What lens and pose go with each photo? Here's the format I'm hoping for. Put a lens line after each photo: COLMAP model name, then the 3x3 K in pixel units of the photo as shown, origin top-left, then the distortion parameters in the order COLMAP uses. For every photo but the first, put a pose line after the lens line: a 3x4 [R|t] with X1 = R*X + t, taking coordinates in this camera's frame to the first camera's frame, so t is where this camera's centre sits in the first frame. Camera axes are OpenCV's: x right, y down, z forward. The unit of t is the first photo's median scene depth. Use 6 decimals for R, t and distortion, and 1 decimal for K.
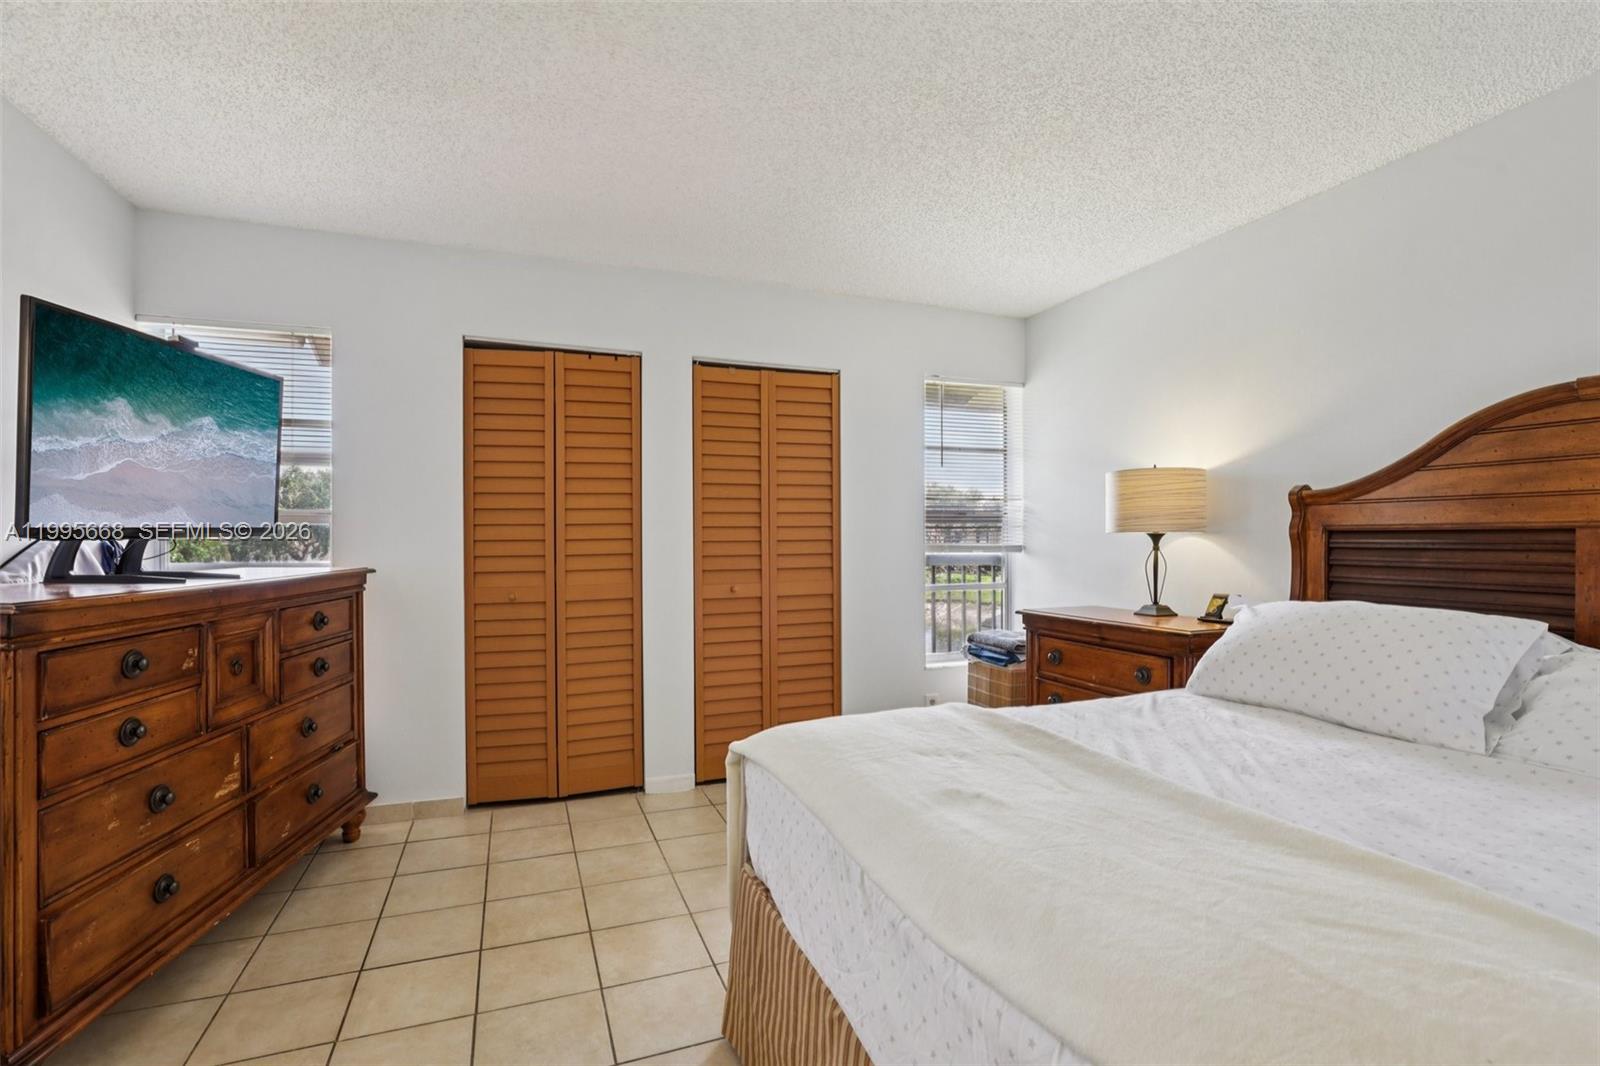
lens RADIAL K [[739.5, 0, 809.1], [0, 739.5, 540.0], [0, 0, 1]] dist [-0.039355, 0.007366]
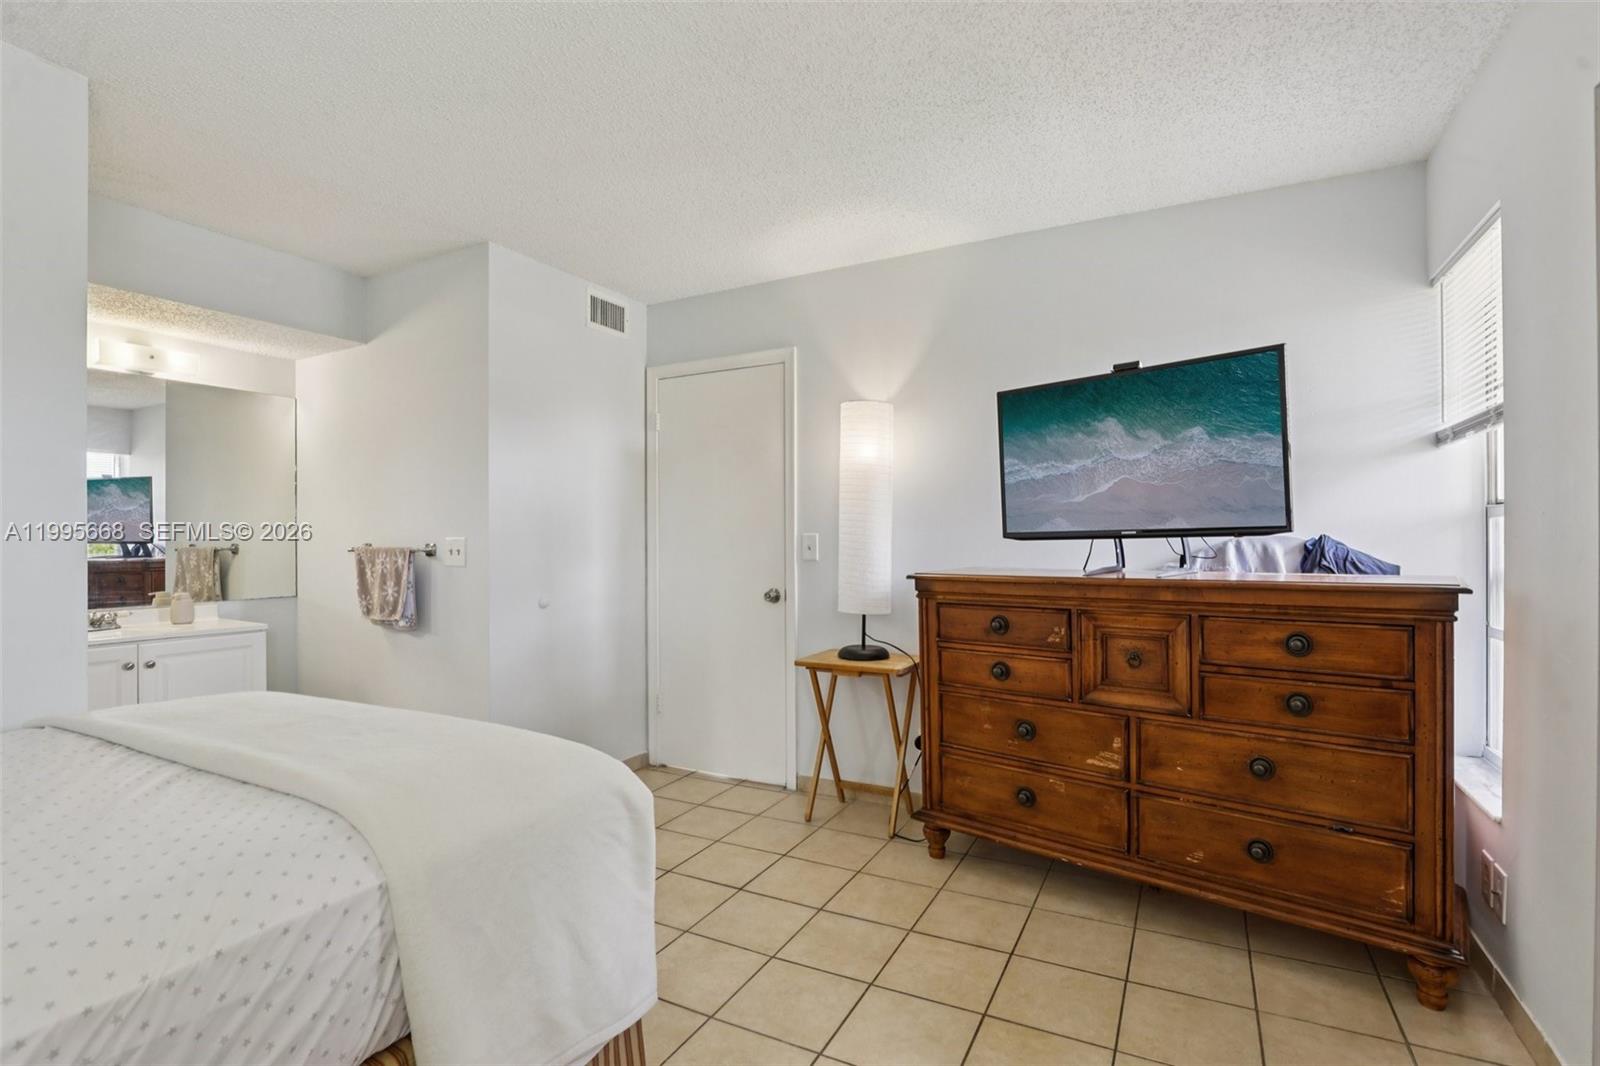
lens RADIAL K [[739.5, 0, 809.1], [0, 739.5, 540.0], [0, 0, 1]] dist [-0.039355, 0.007366]
pose [[-0.752293, 0.007751, -0.658783, 0.298491], [0.006758, 0.999969, 0.004049, -0.008224], [0.658794, -0.001406, -0.752322, 1.654933]]
